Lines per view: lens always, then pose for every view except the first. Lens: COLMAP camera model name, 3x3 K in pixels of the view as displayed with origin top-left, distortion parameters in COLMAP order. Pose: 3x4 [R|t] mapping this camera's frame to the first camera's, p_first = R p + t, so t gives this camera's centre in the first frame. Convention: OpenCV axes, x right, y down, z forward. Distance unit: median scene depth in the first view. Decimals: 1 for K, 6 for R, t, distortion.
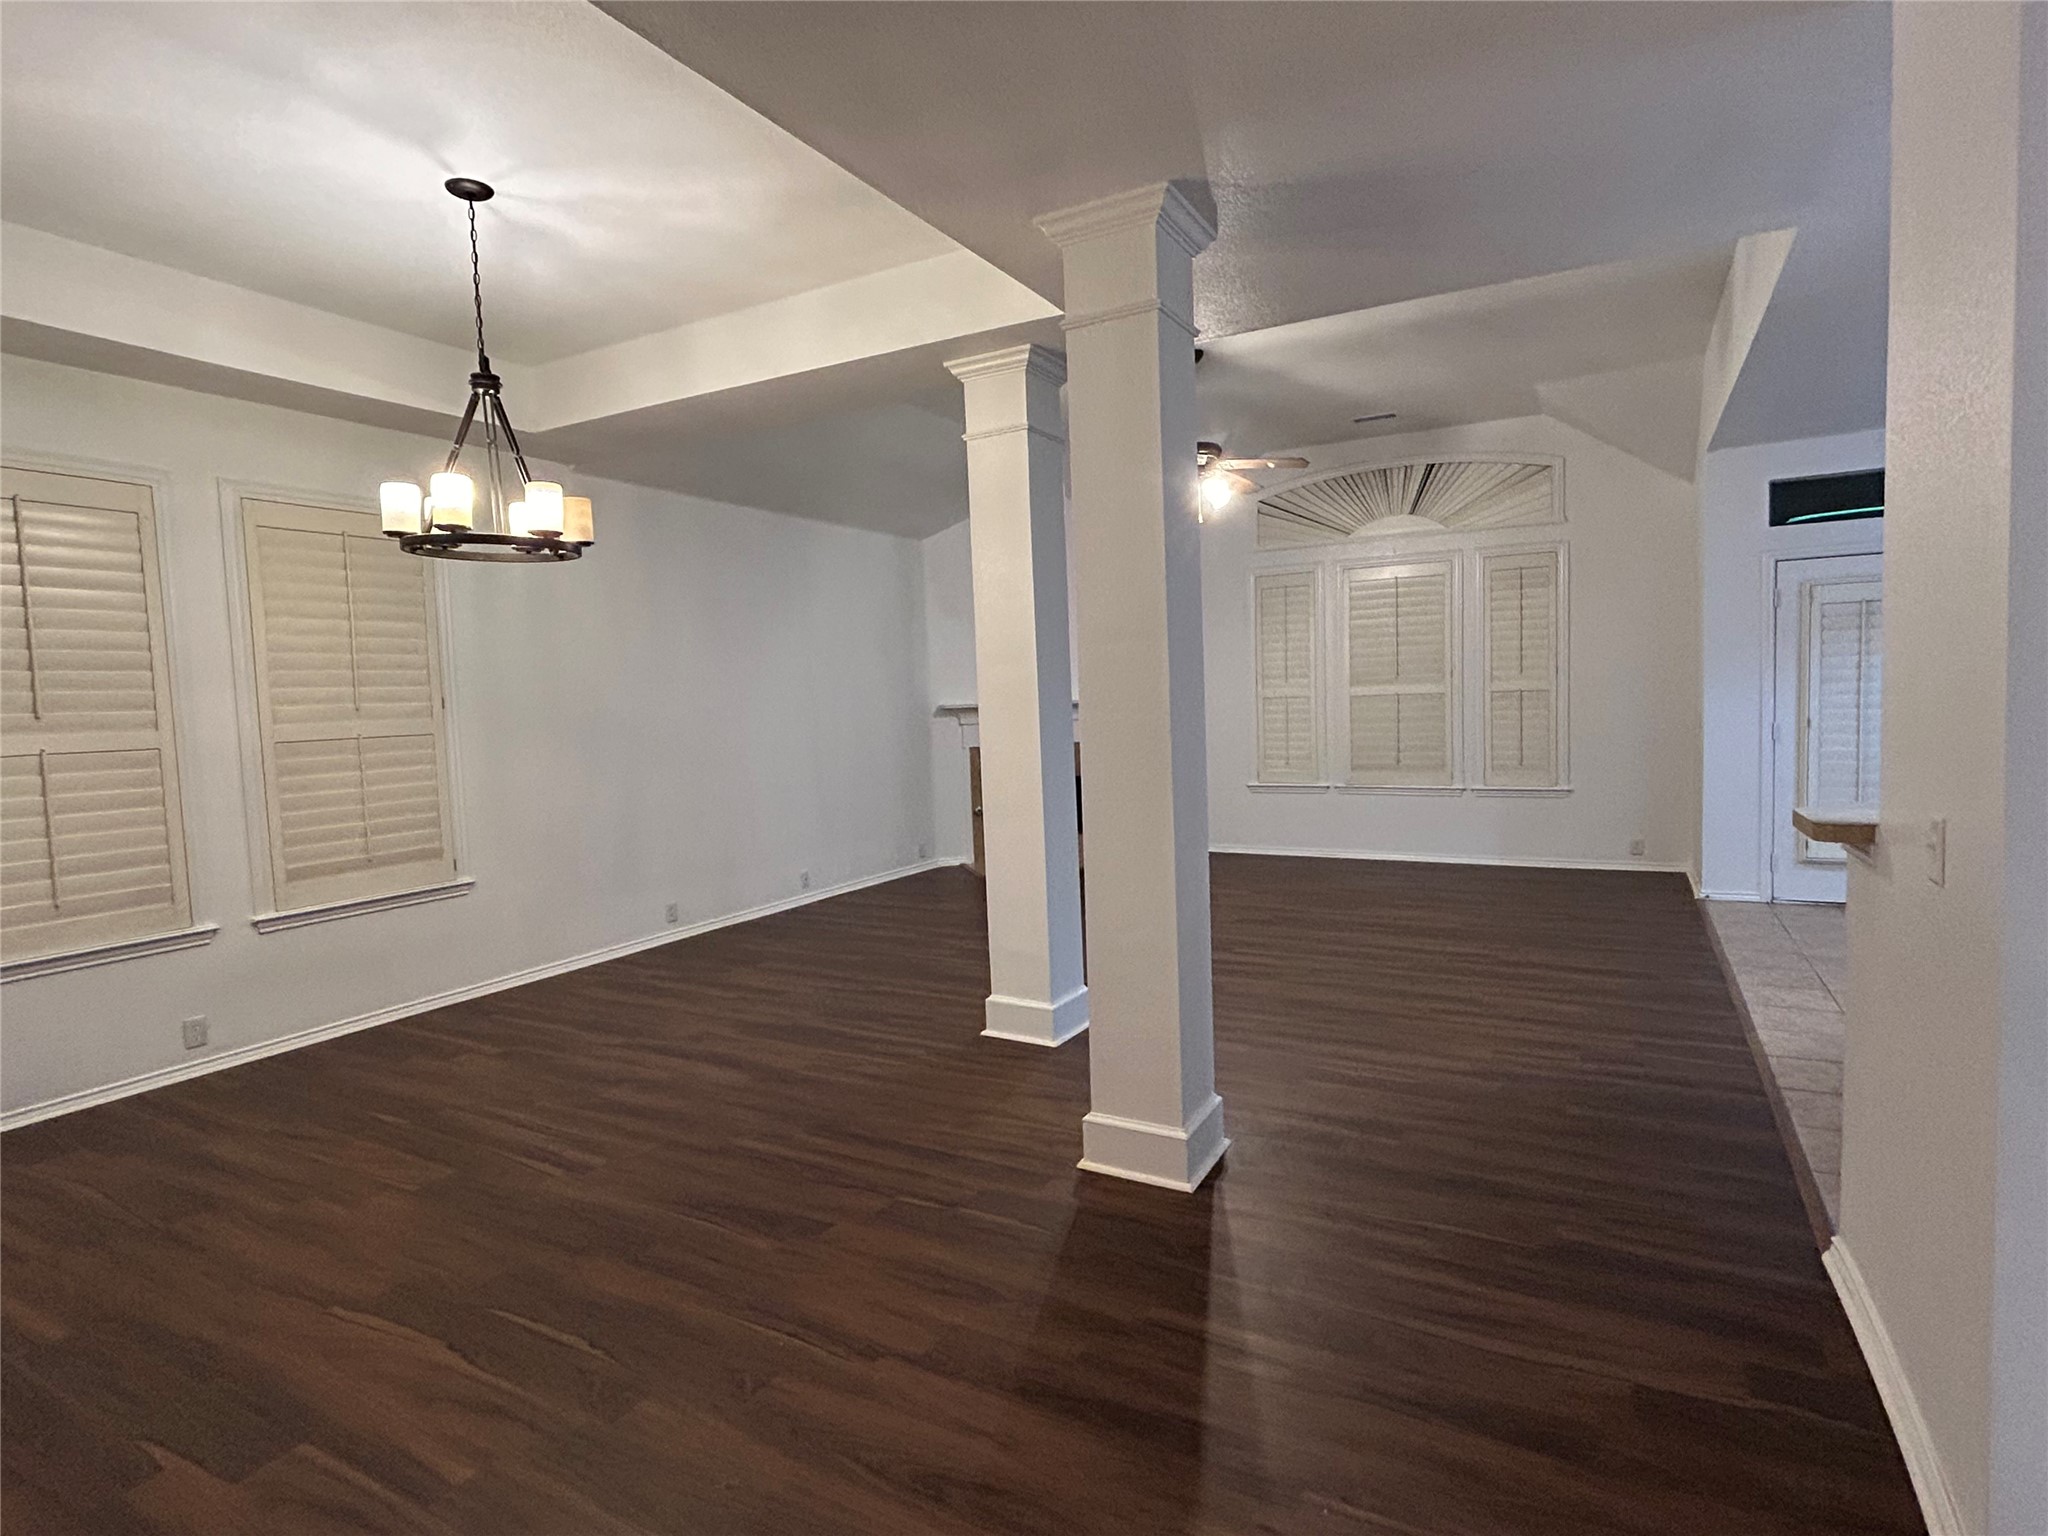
lens RADIAL K [[1060.3, 0, 1024.0], [0, 1060.3, 768.0], [0, 0, 1]] dist [-0.001681, 0.000588]
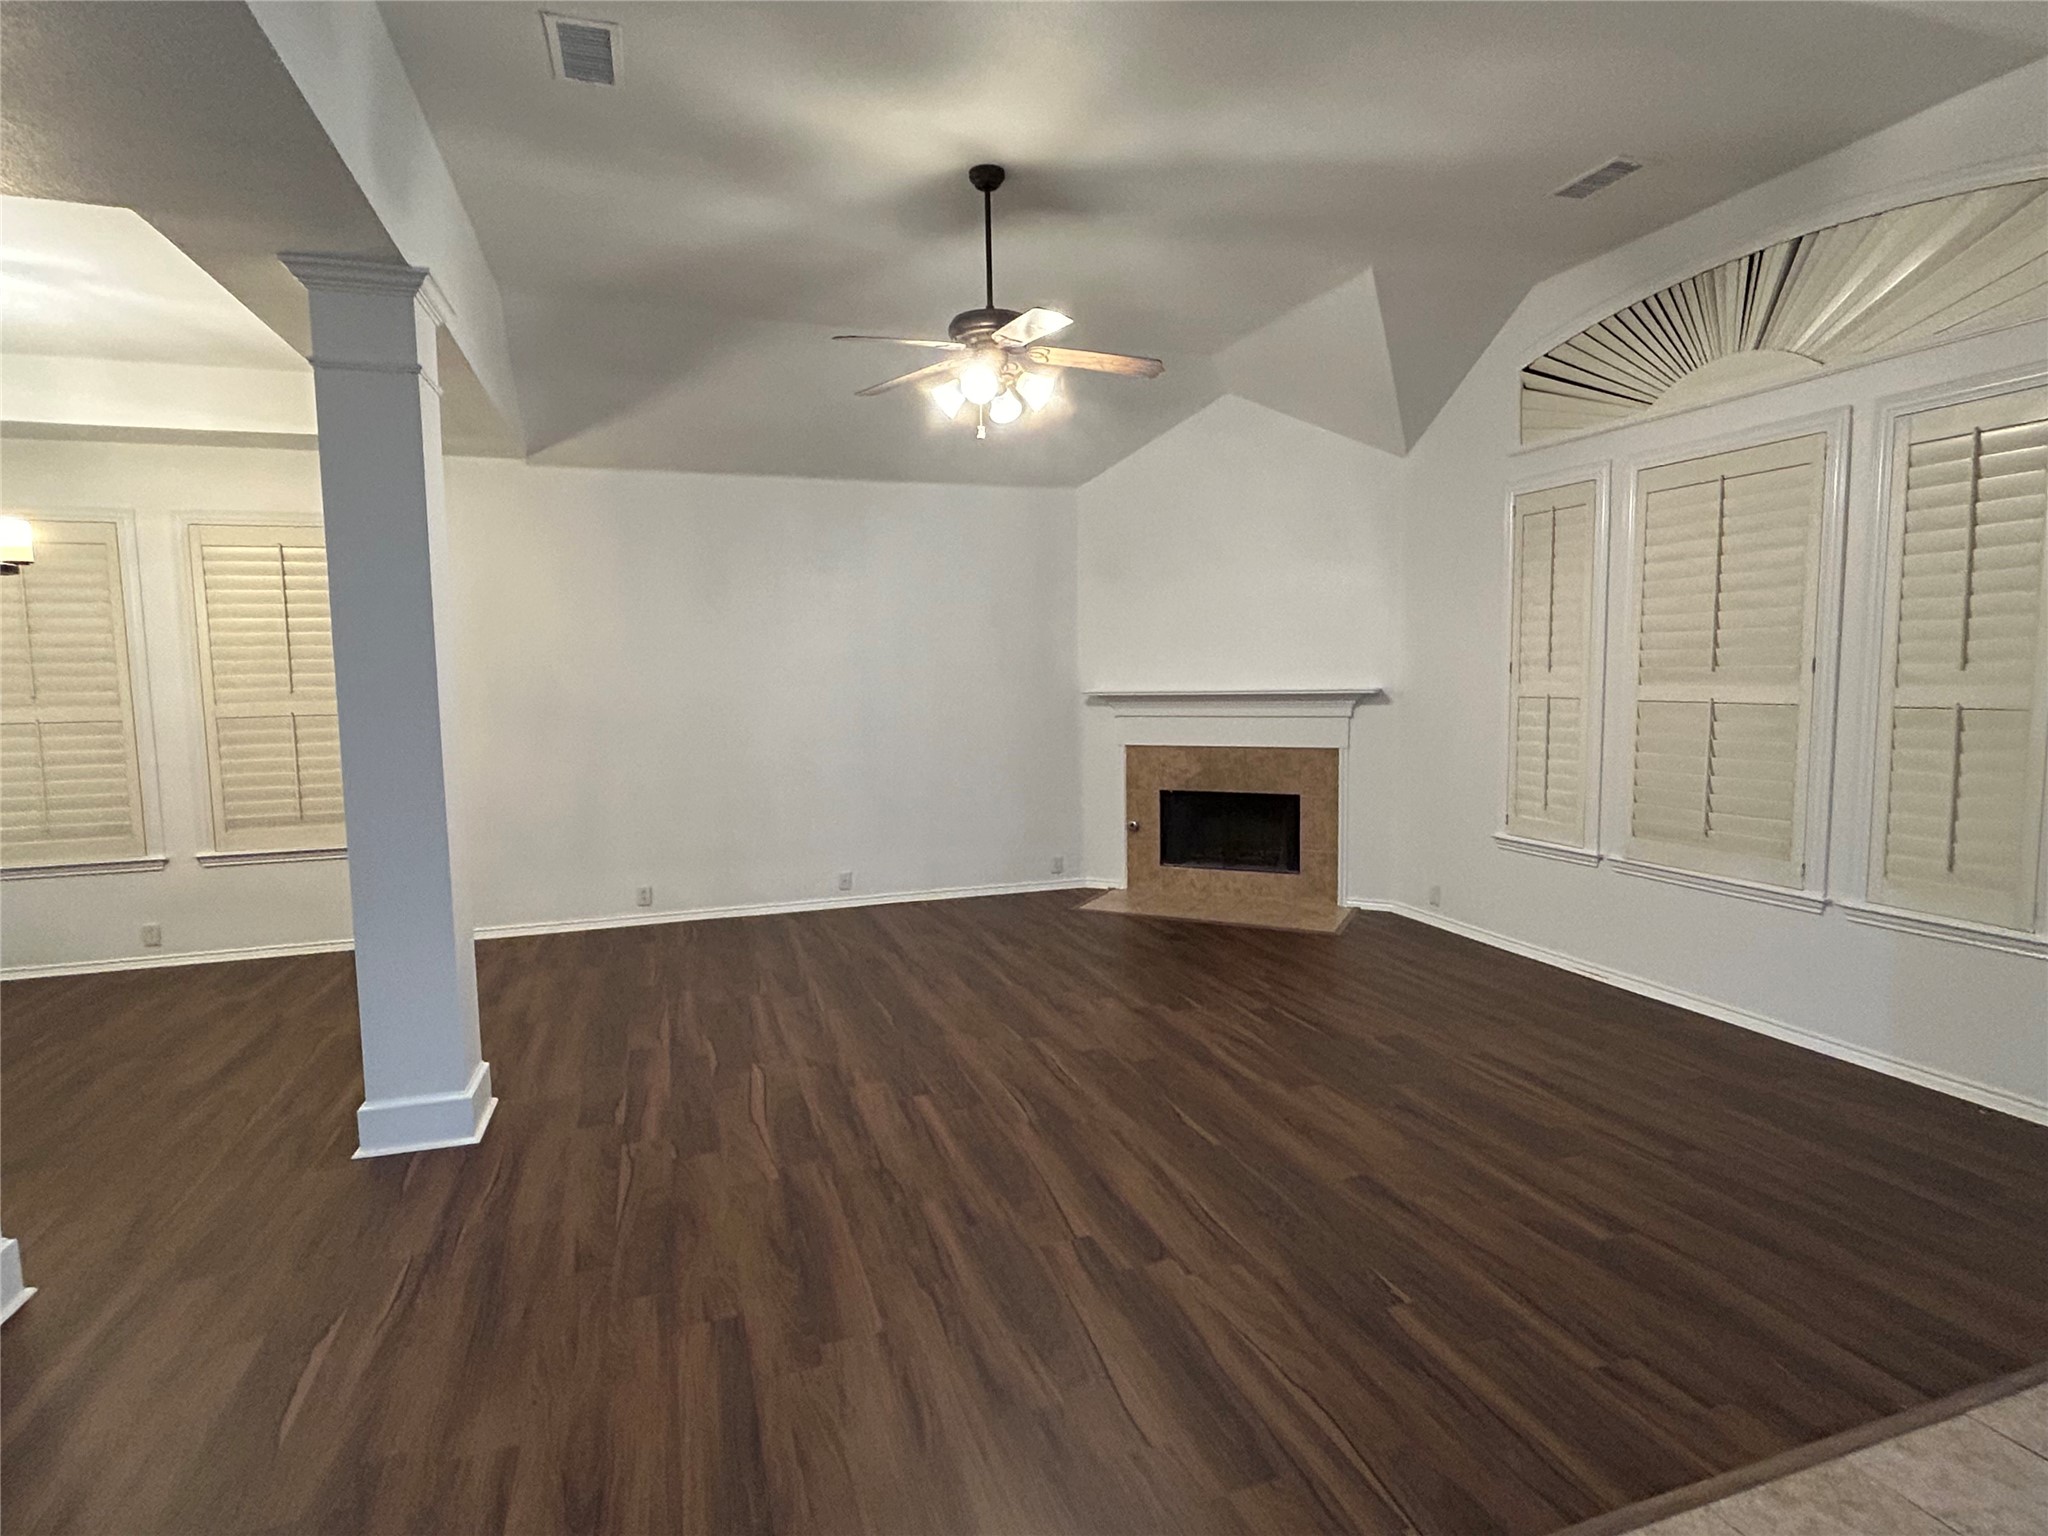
lens RADIAL K [[1060.3, 0, 1024.0], [0, 1060.3, 768.0], [0, 0, 1]] dist [-0.001681, 0.000588]
pose [[0.739168, 0.083224, -0.668360, 0.790337], [-0.054152, 0.996467, 0.064192, -0.091061], [0.671341, -0.011255, 0.741063, 0.661704]]
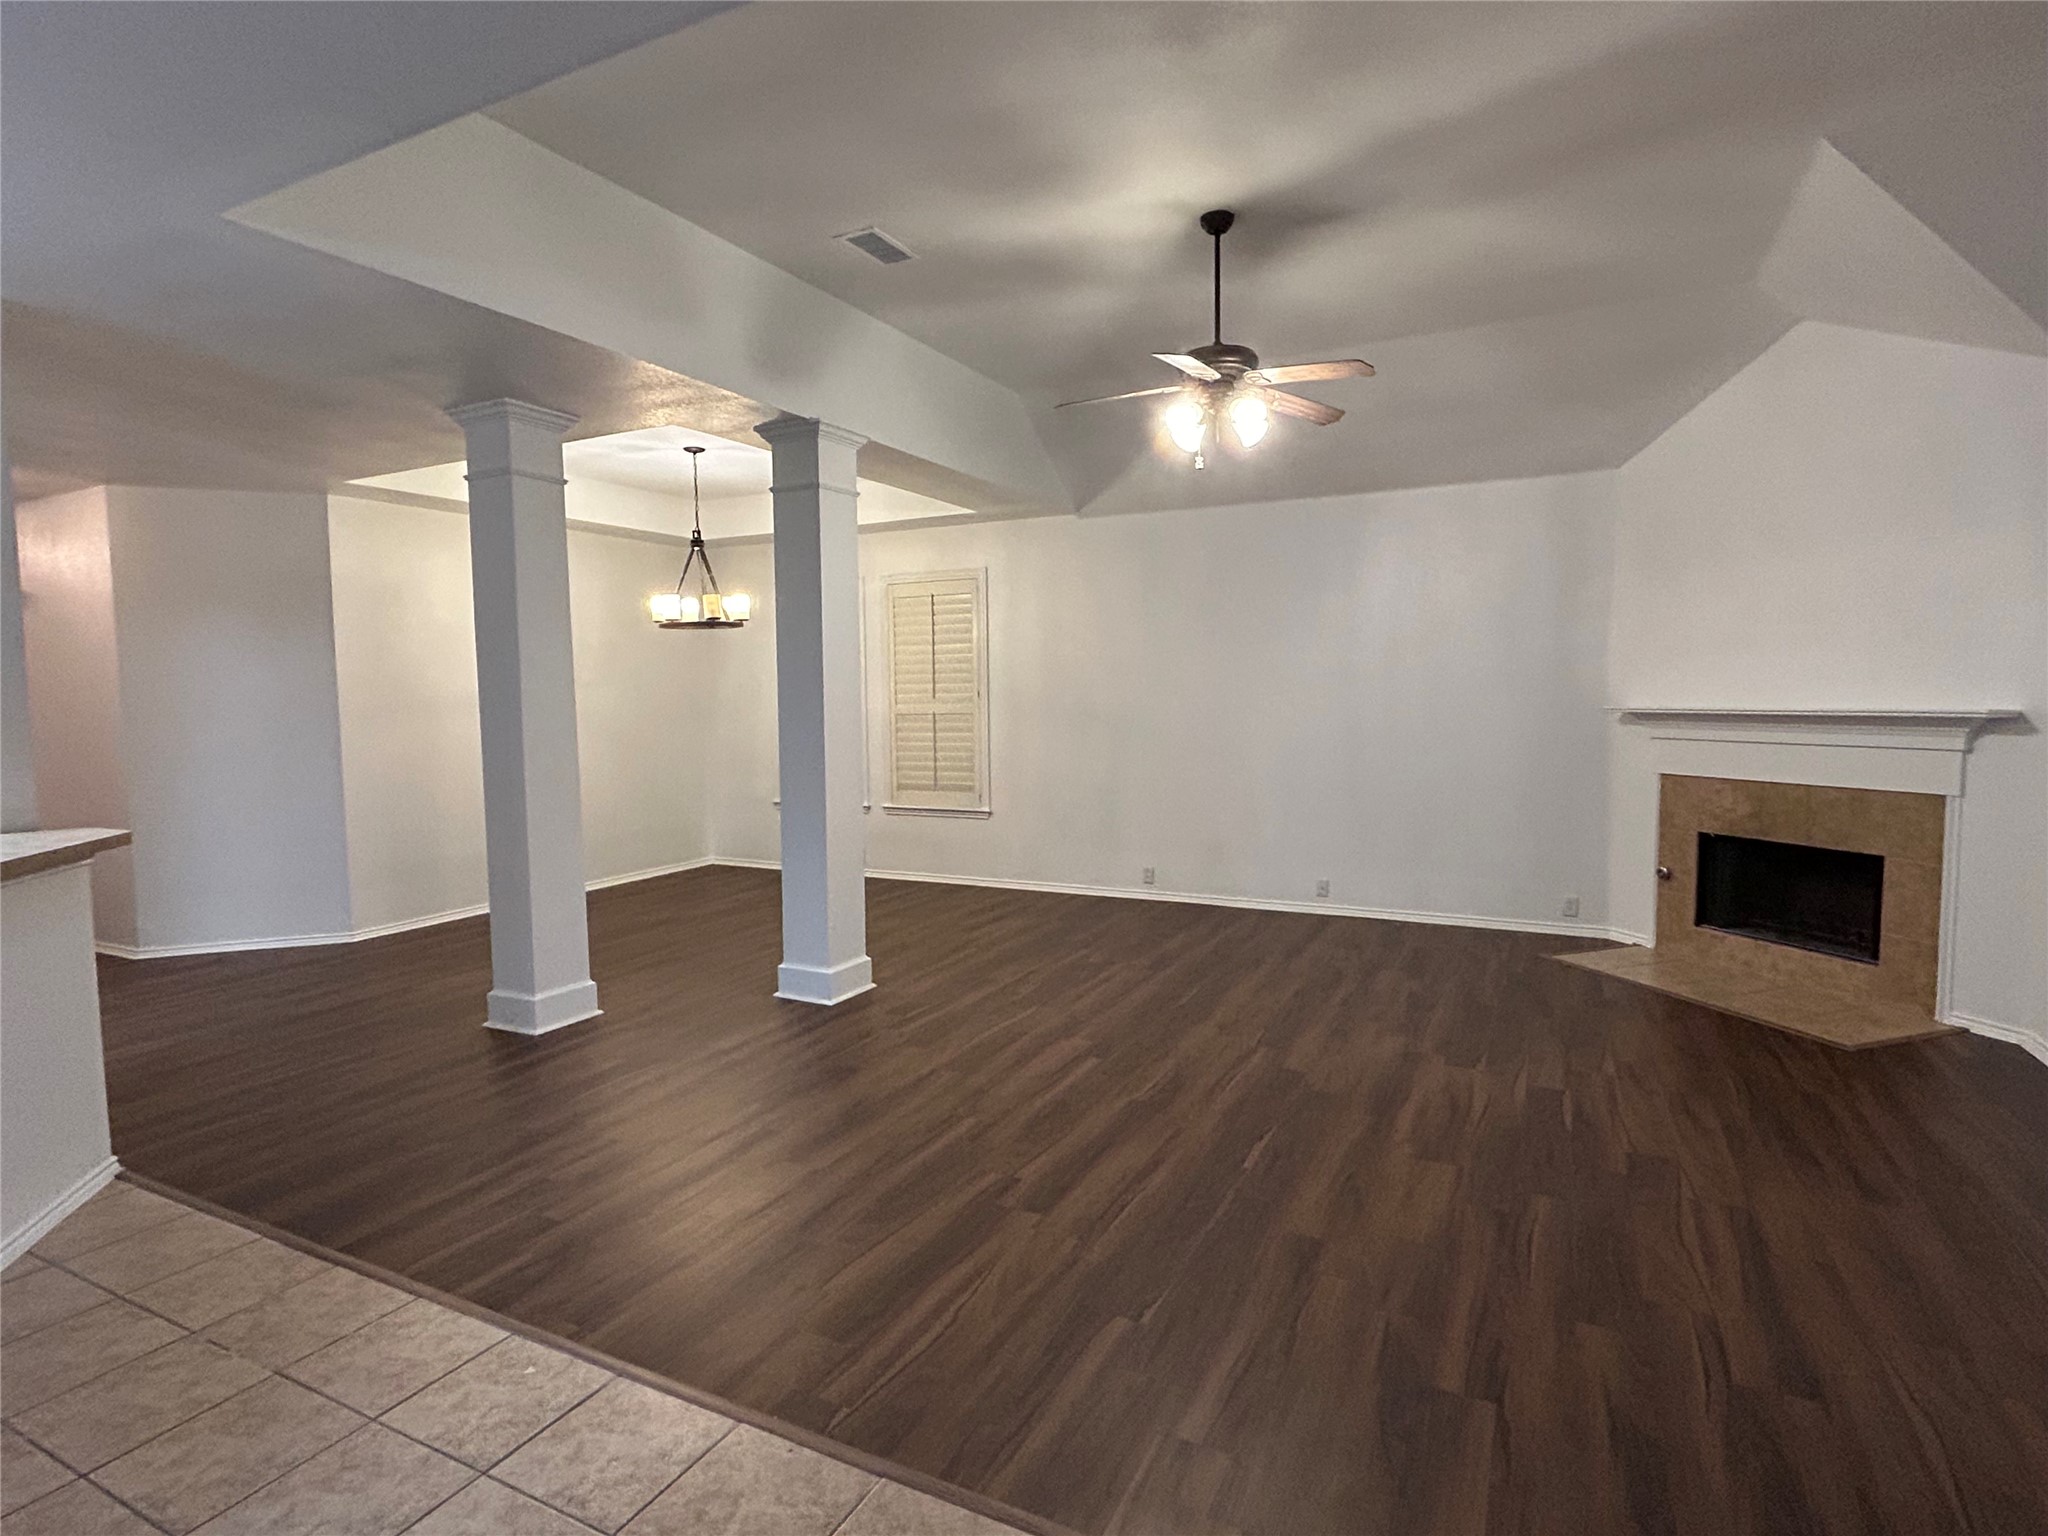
lens RADIAL K [[1060.3, 0, 1024.0], [0, 1060.3, 768.0], [0, 0, 1]] dist [-0.001681, 0.000588]
pose [[0.032115, 0.104699, -0.993985, 1.087748], [-0.056839, 0.993080, 0.102767, -0.125382], [0.997867, 0.053197, 0.037843, 1.080043]]
